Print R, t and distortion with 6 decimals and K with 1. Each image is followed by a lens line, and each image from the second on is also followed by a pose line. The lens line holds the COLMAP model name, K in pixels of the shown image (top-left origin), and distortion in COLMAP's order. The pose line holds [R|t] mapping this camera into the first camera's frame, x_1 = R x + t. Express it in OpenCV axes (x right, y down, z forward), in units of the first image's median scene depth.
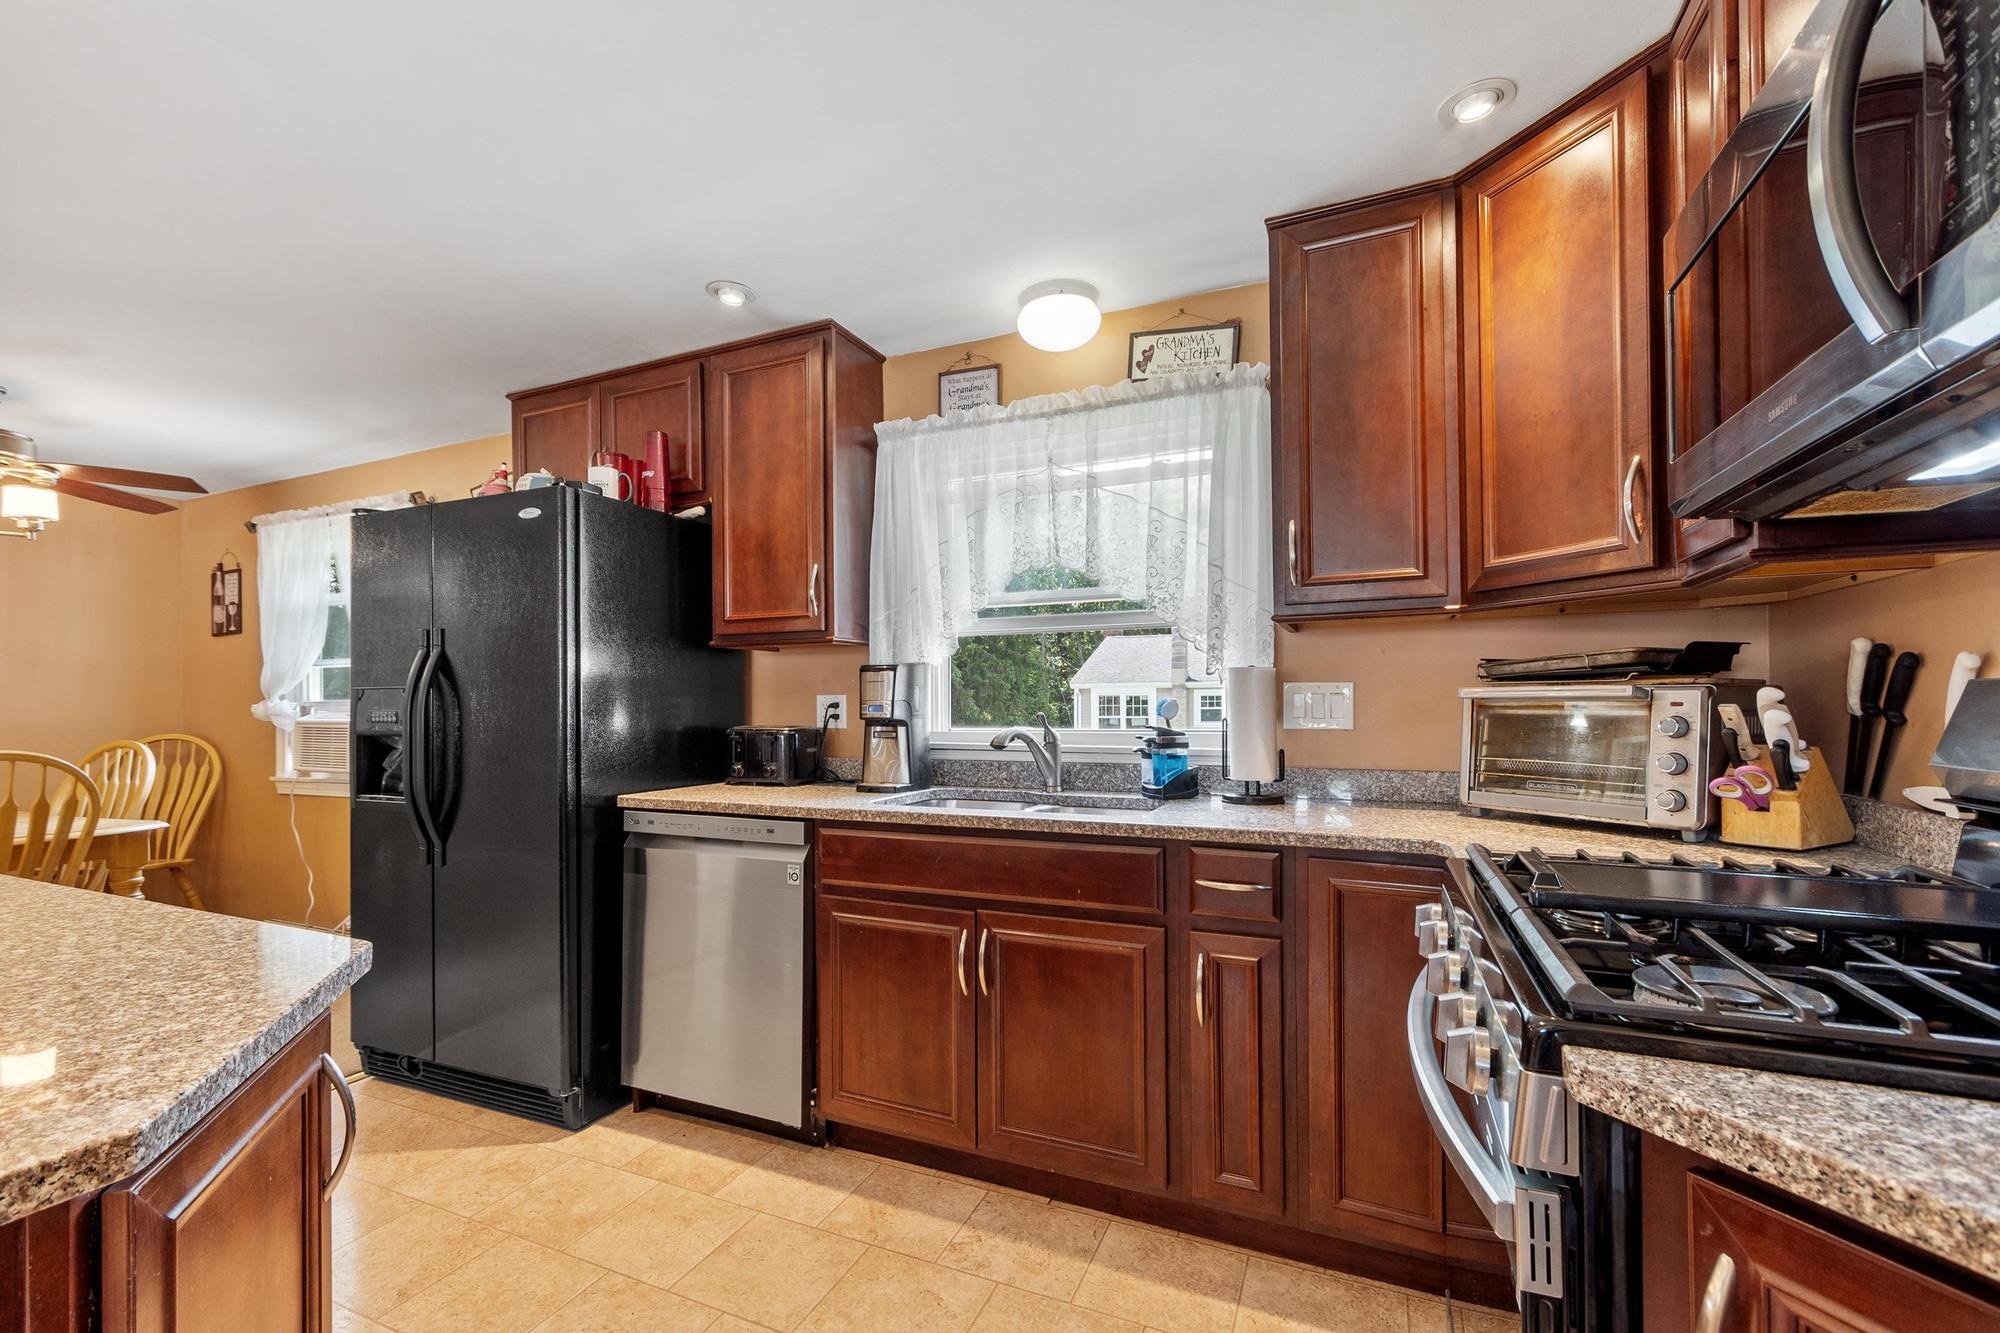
lens RADIAL K [[878.5, 0, 949.7], [0, 878.5, 692.4], [0, 0, 1]] dist [0.001612, -0.000147]
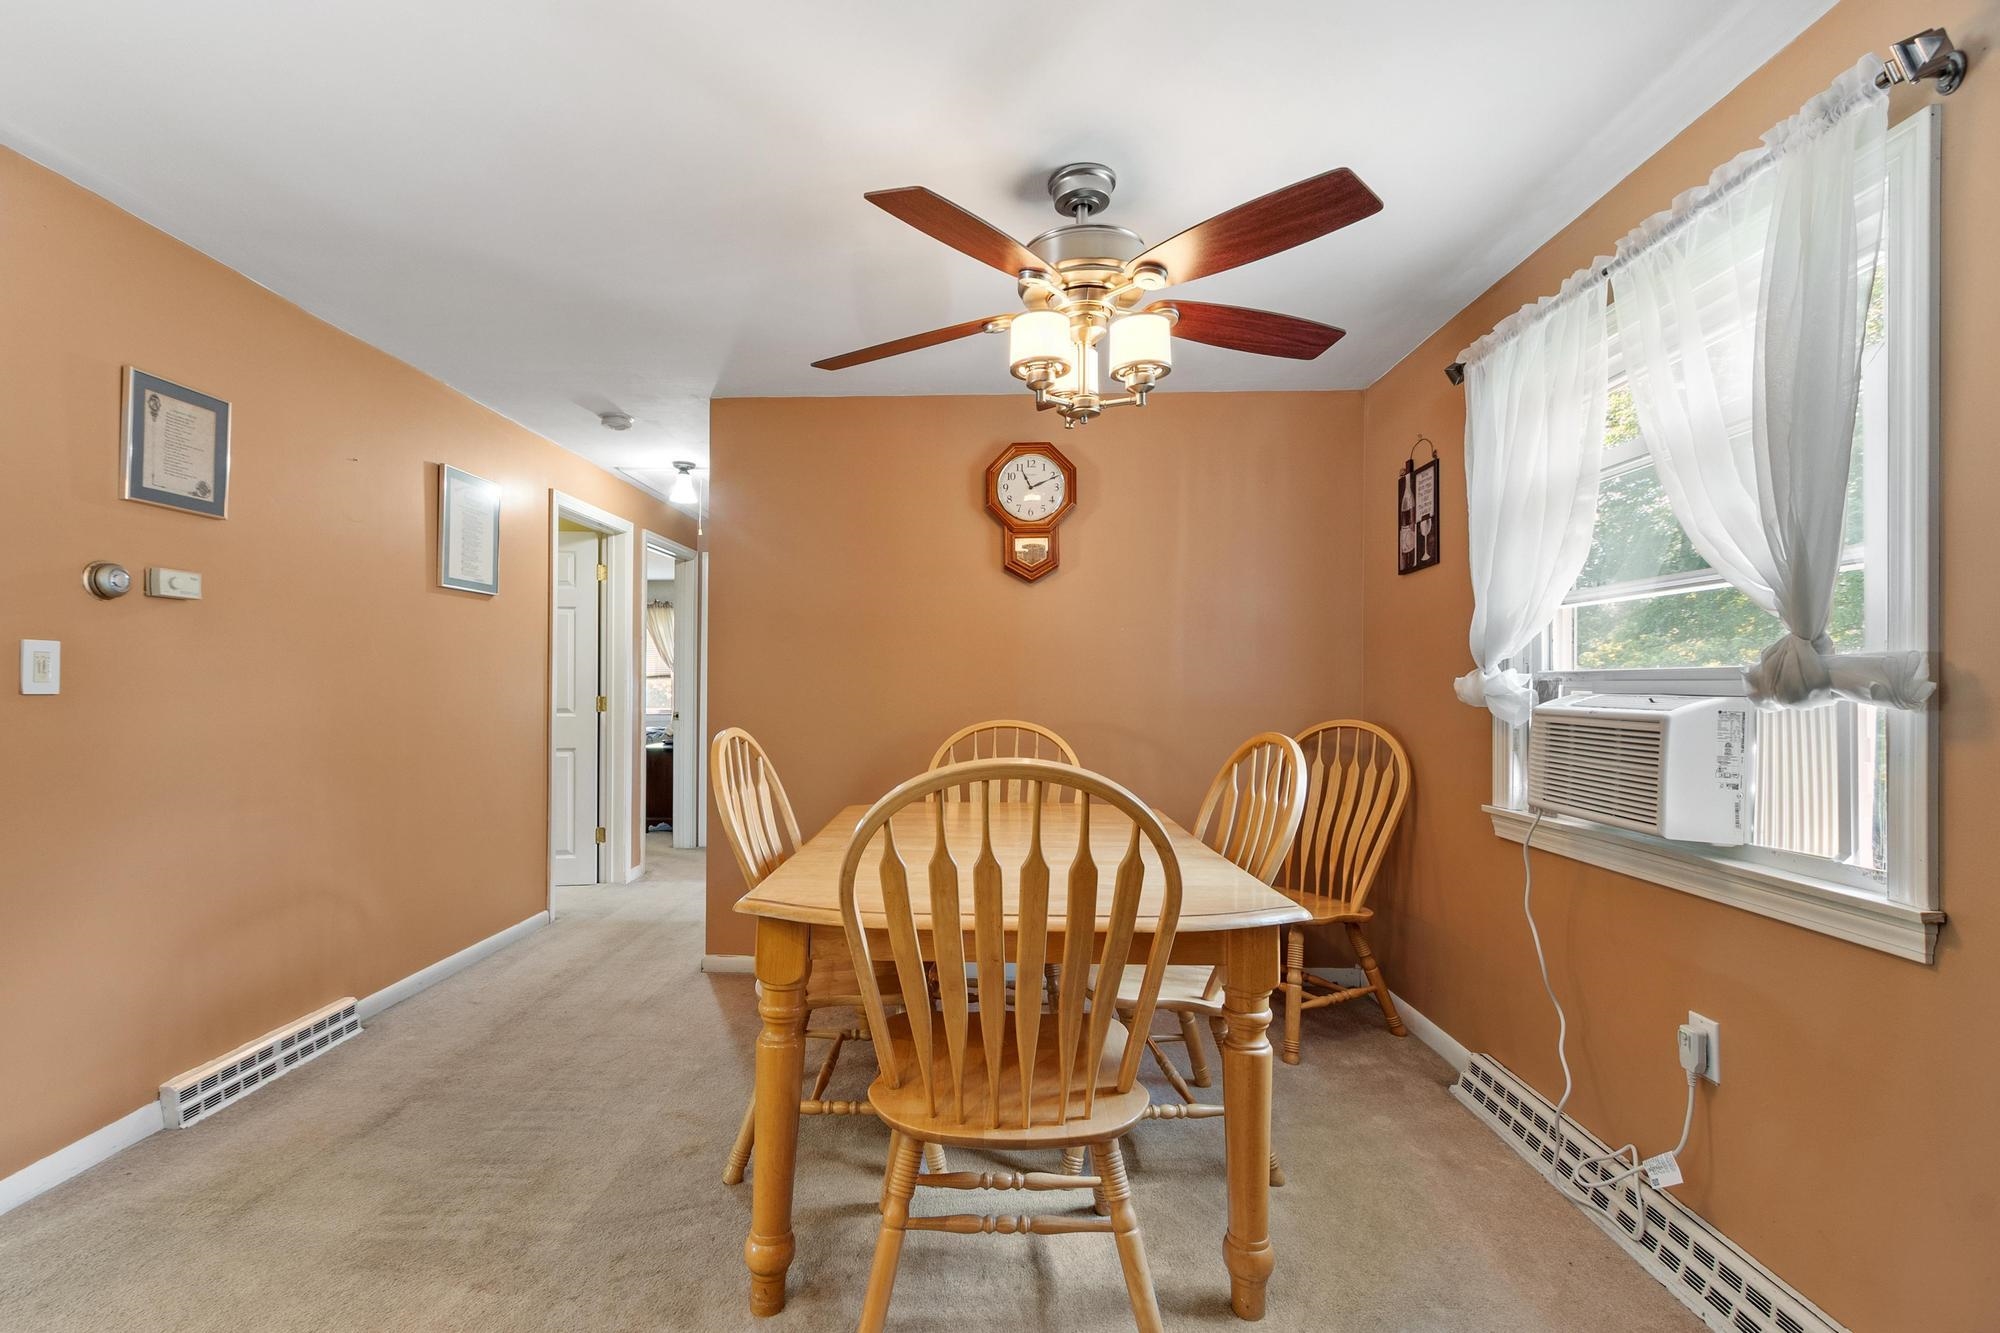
lens RADIAL K [[873.0, 0, 966.0], [0, 873.0, 680.8], [0, 0, 1]] dist [0.000761, -0.000134]
pose [[0.391637, 0.008964, -0.920076, -0.450814], [0.000587, 0.999950, 0.009992, 0.011399], [0.920120, -0.004453, 0.391612, 0.552530]]
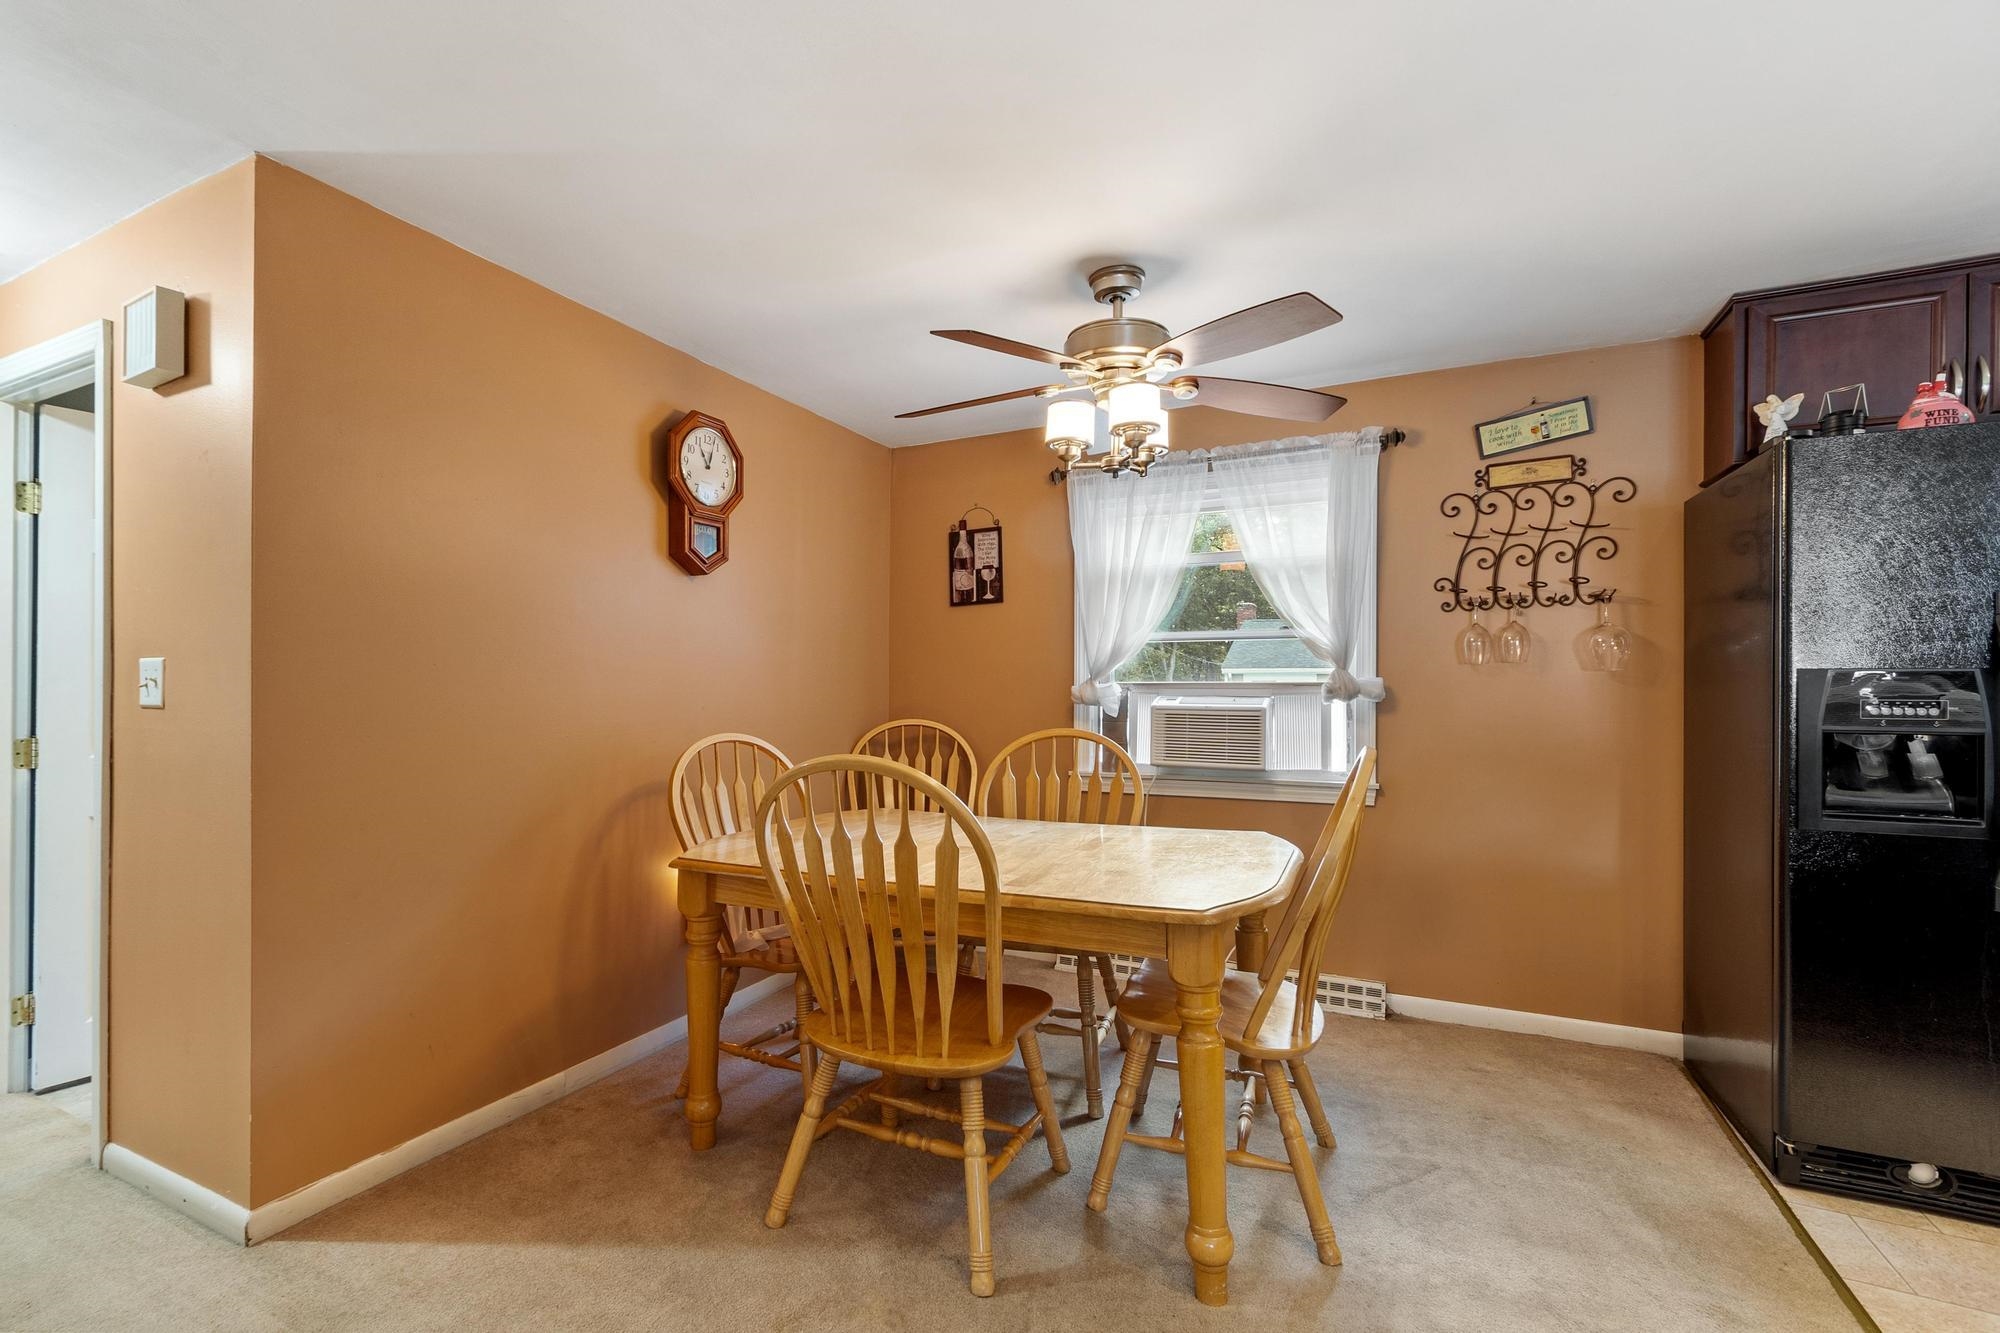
lens RADIAL K [[878.5, 0, 949.7], [0, 878.5, 692.4], [0, 0, 1]] dist [0.001612, -0.000147]
pose [[0.999430, 0.014466, -0.030513, -1.012714], [-0.014001, 0.999783, 0.015414, 0.010135], [0.030729, -0.014978, 0.999416, 0.170088]]
